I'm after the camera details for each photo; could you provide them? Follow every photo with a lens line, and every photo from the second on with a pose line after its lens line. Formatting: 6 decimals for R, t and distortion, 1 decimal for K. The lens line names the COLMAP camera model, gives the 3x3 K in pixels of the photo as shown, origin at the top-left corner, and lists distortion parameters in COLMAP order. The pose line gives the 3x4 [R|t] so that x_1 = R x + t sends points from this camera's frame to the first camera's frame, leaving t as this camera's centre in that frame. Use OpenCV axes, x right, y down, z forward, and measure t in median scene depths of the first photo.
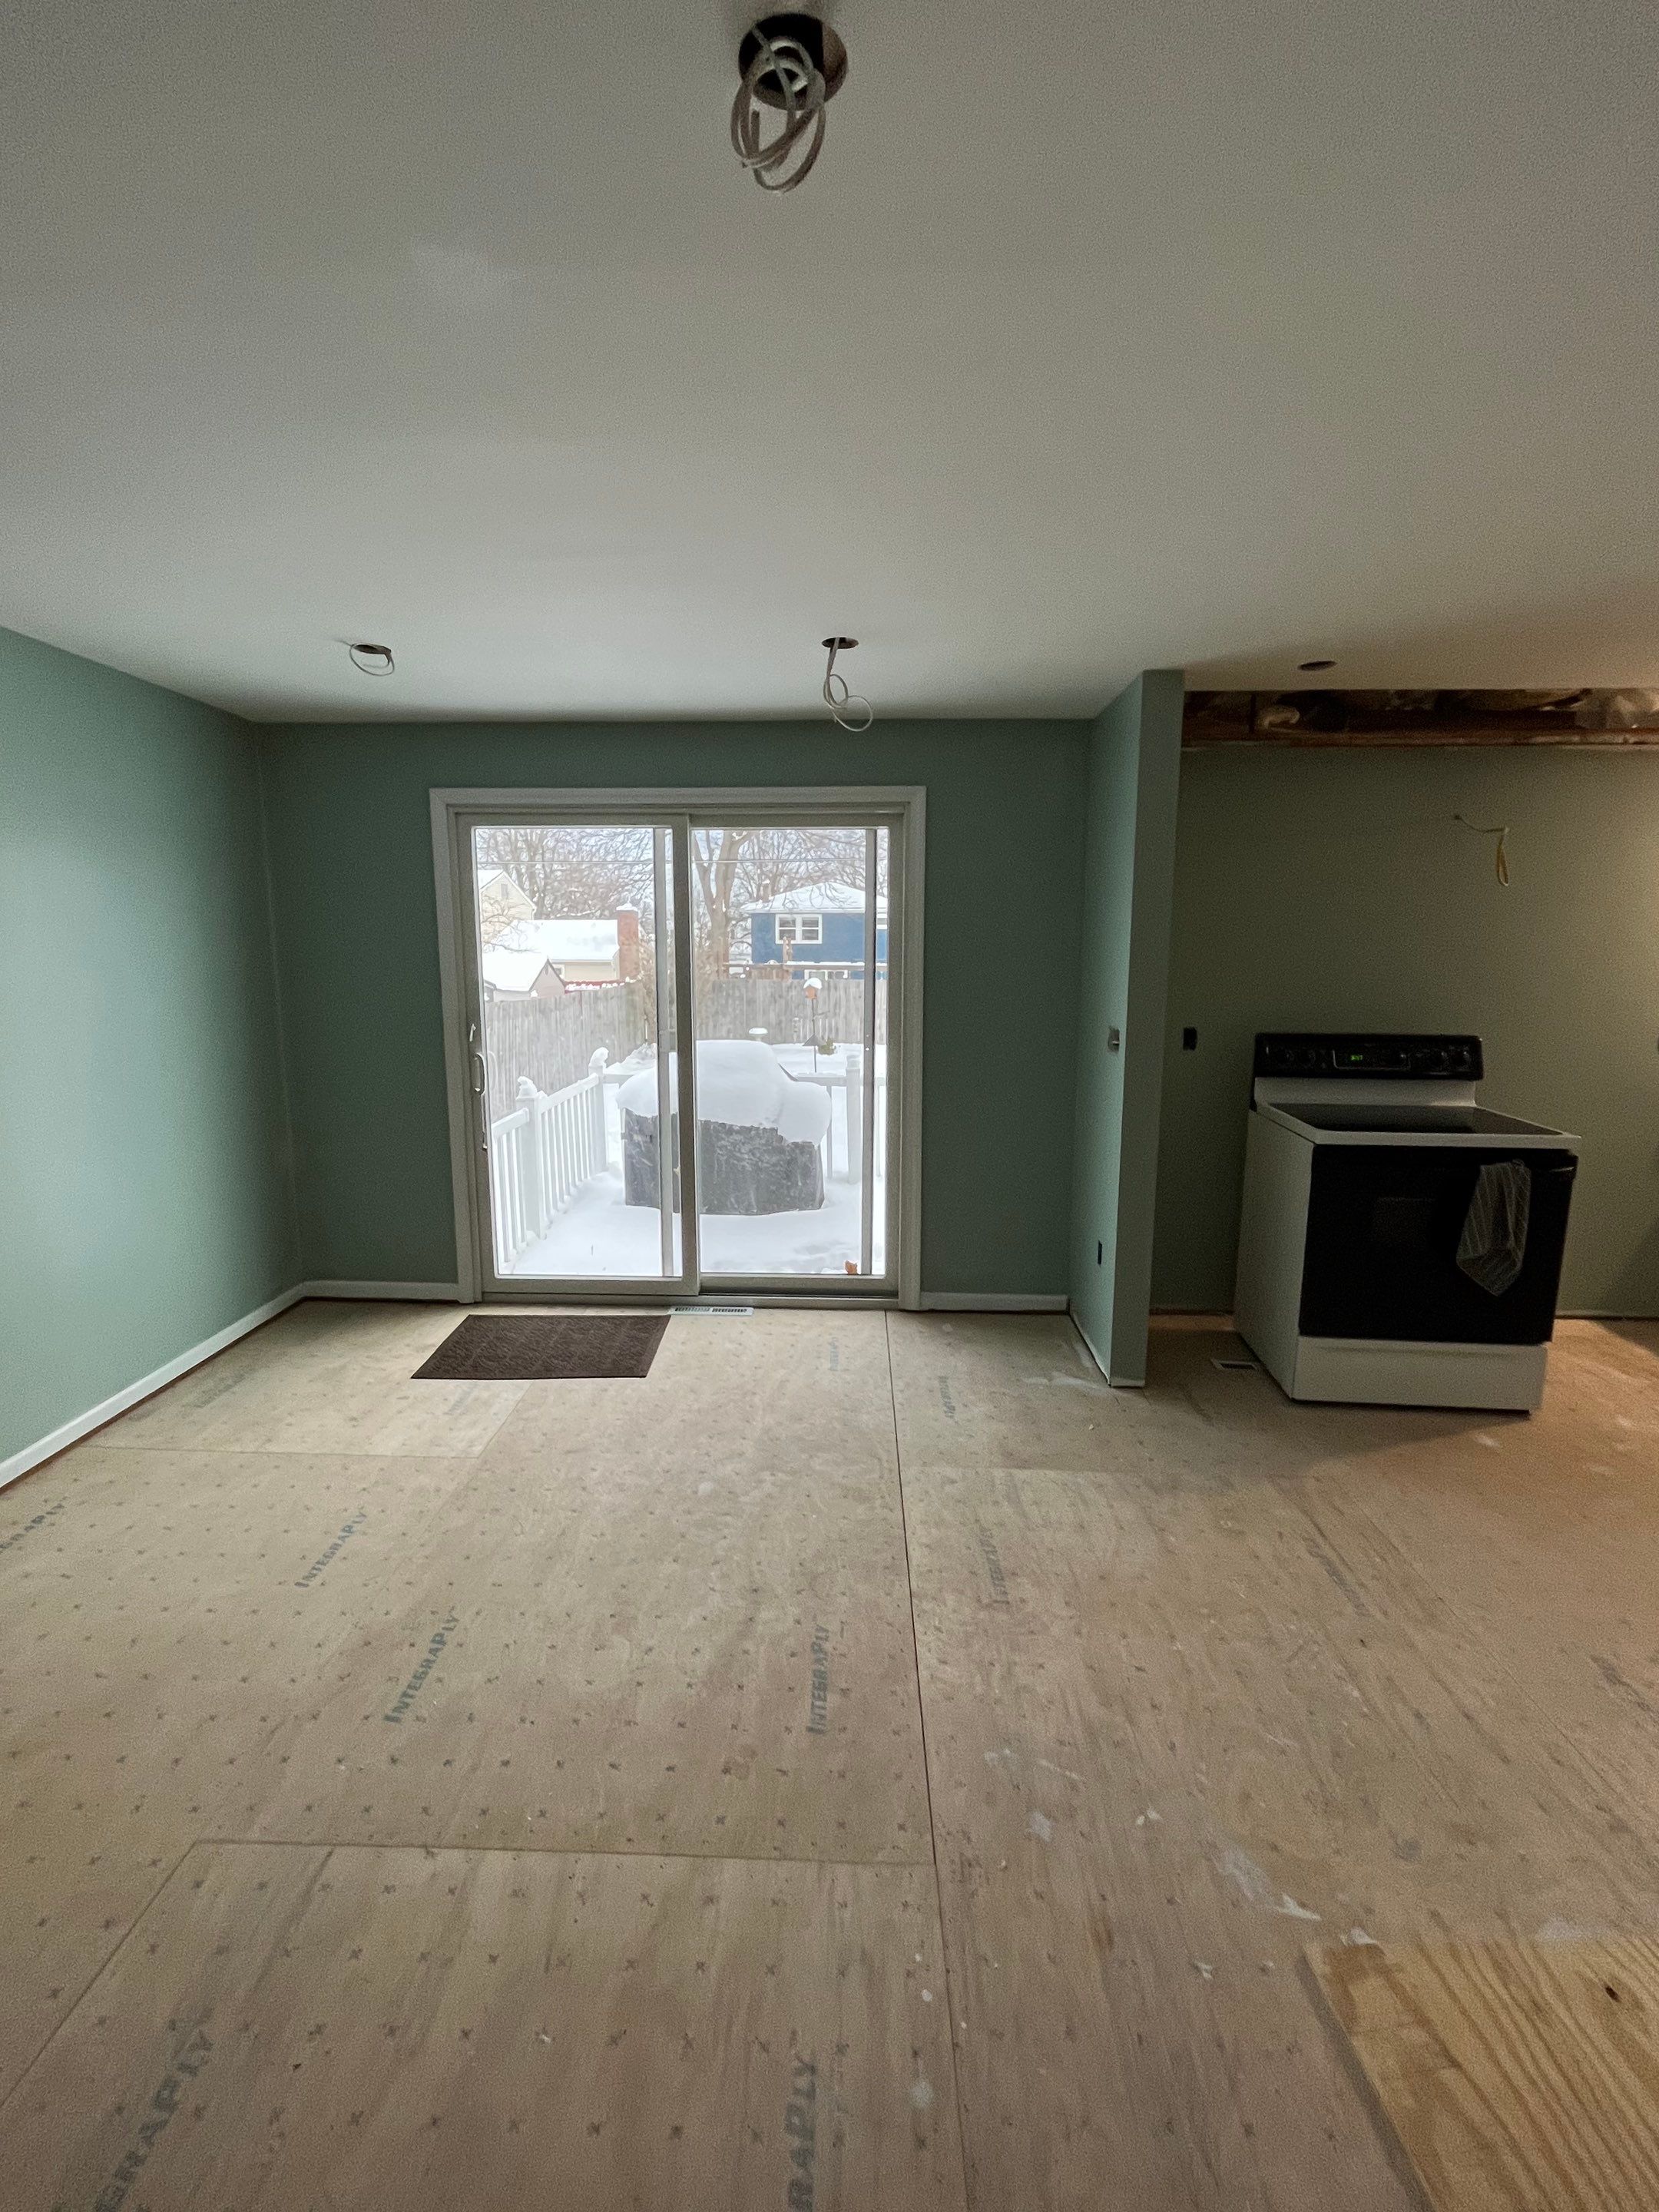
lens RADIAL K [[966.6, 0, 835.5], [0, 966.6, 1099.2], [0, 0, 1]] dist [0.001648, -0.002269]
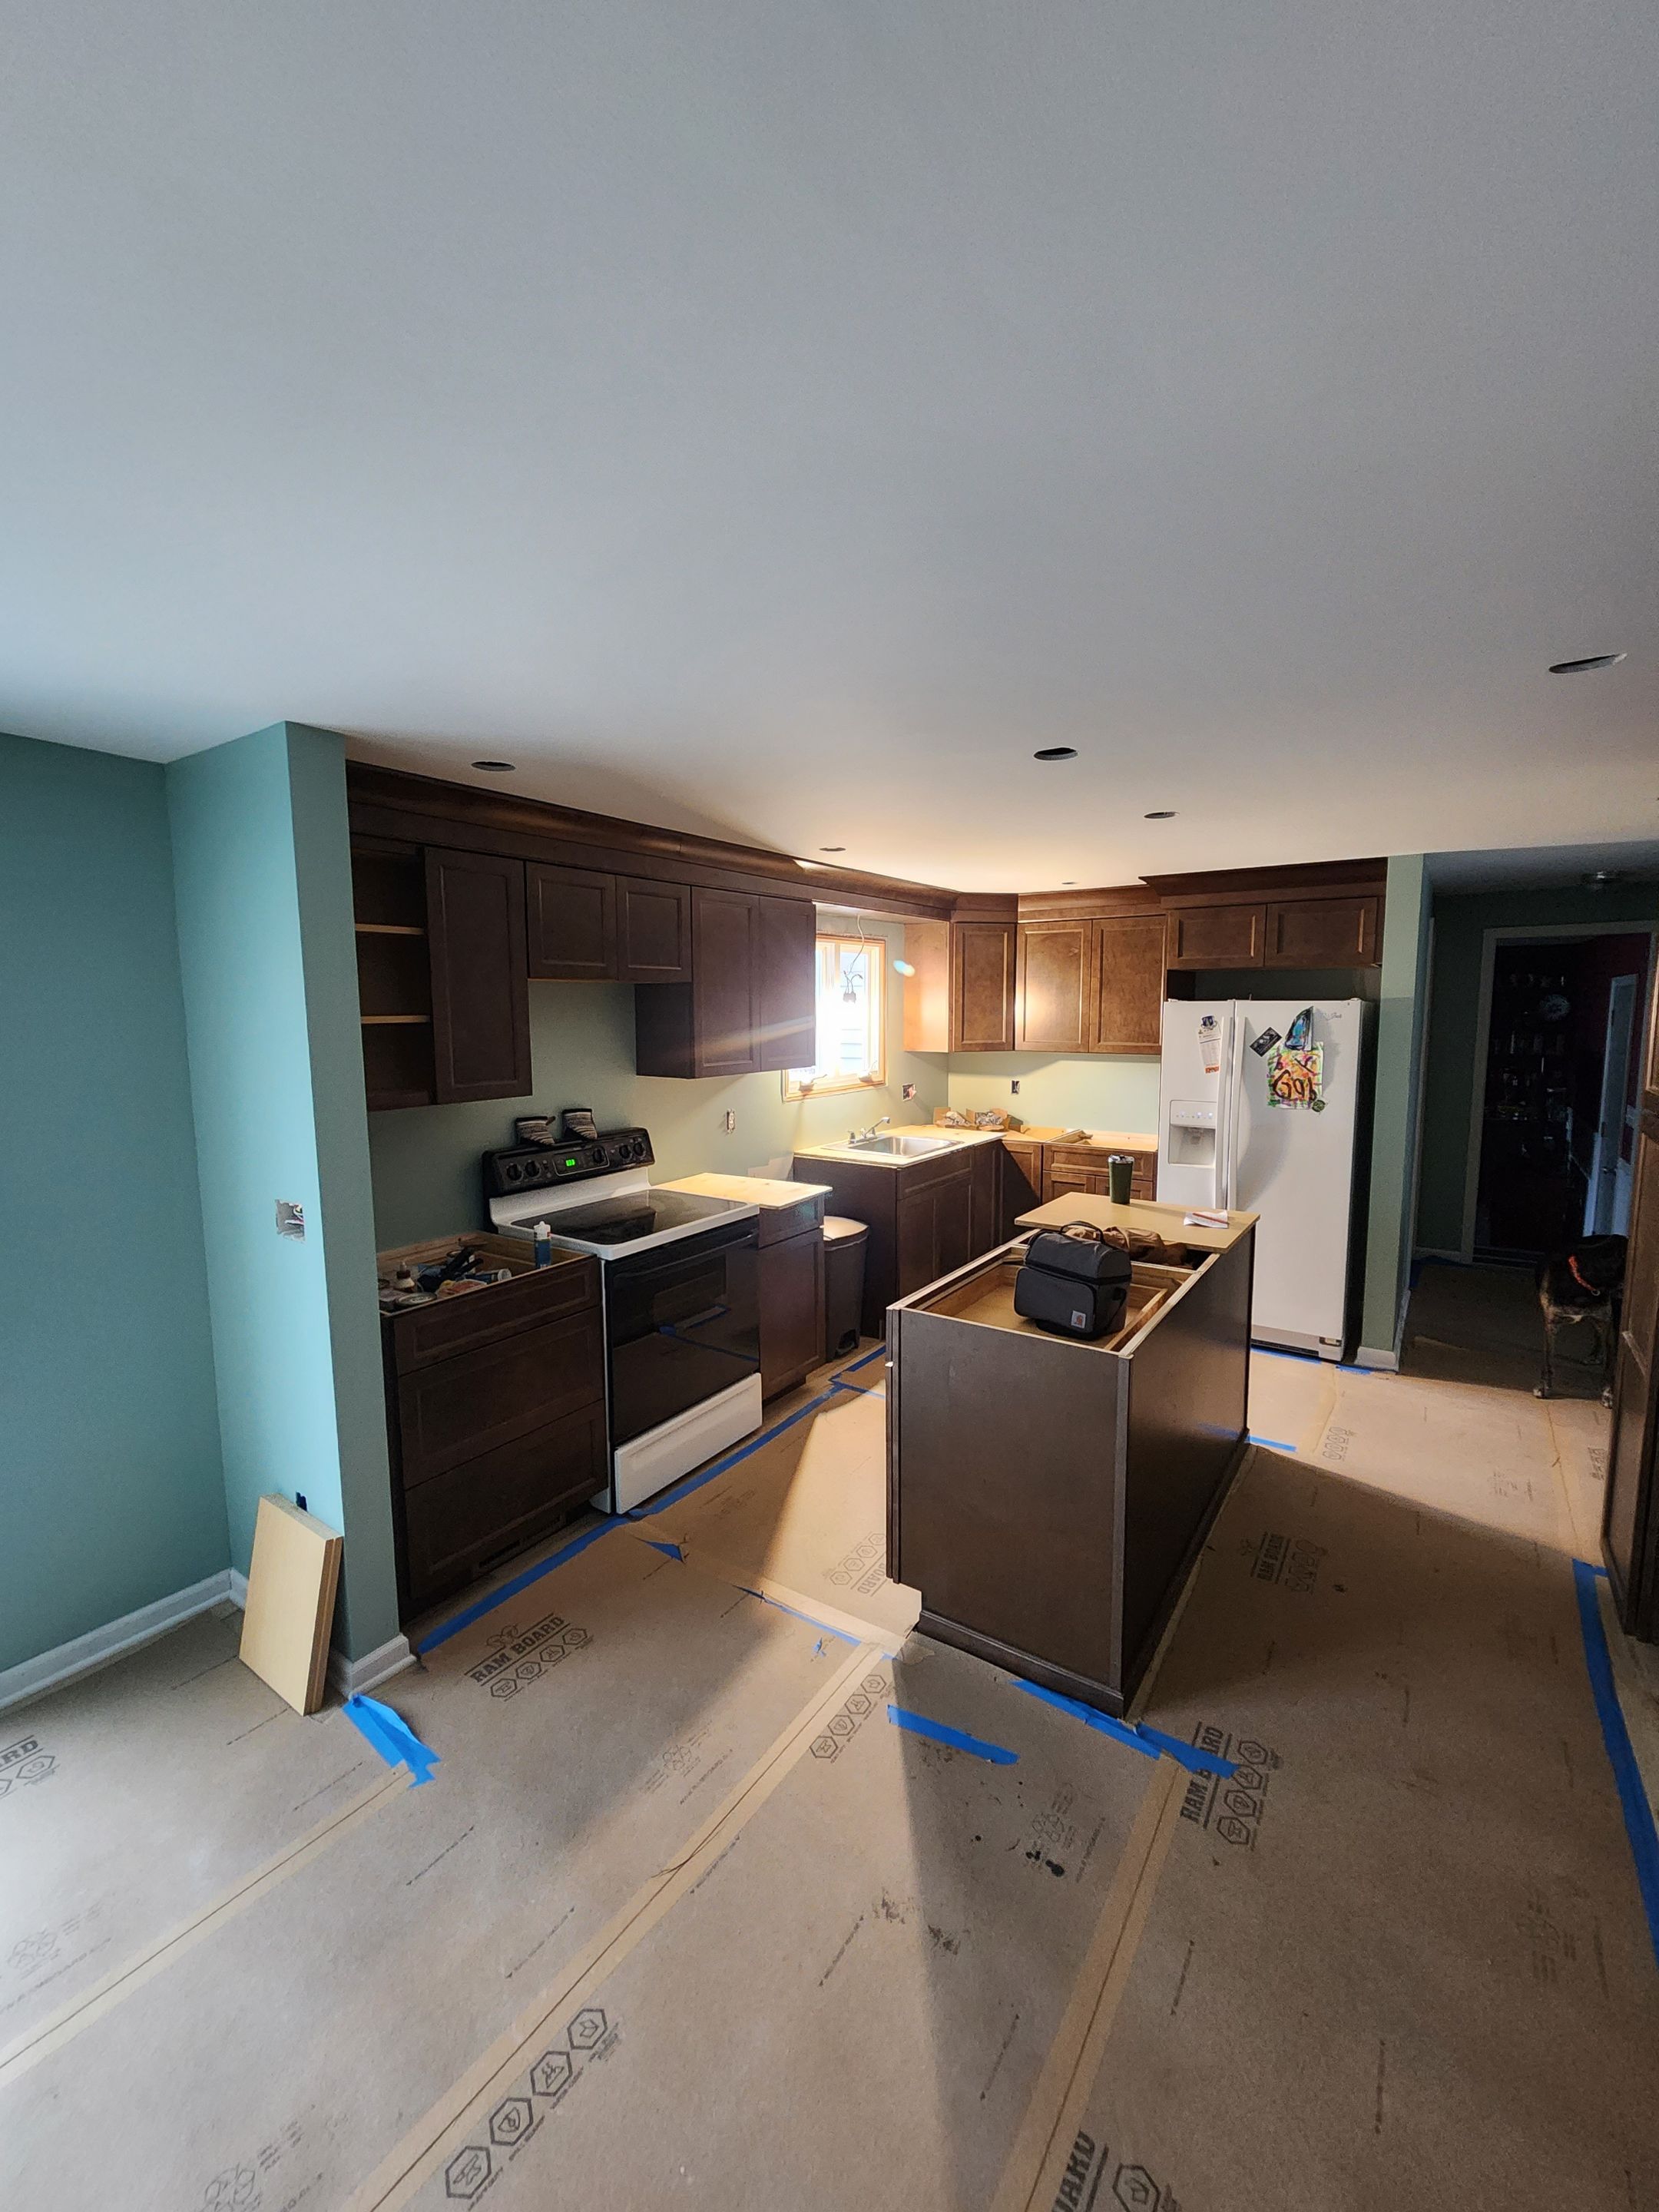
lens RADIAL K [[906.4, 0, 829.5], [0, 906.4, 1098.4], [0, 0, 1]] dist [-0.000318, -0.000491]
pose [[0.534245, -0.090092, 0.840515, -0.049568], [0.135357, 0.990592, 0.020143, -0.095269], [-0.834423, 0.103008, 0.541413, 0.254575]]
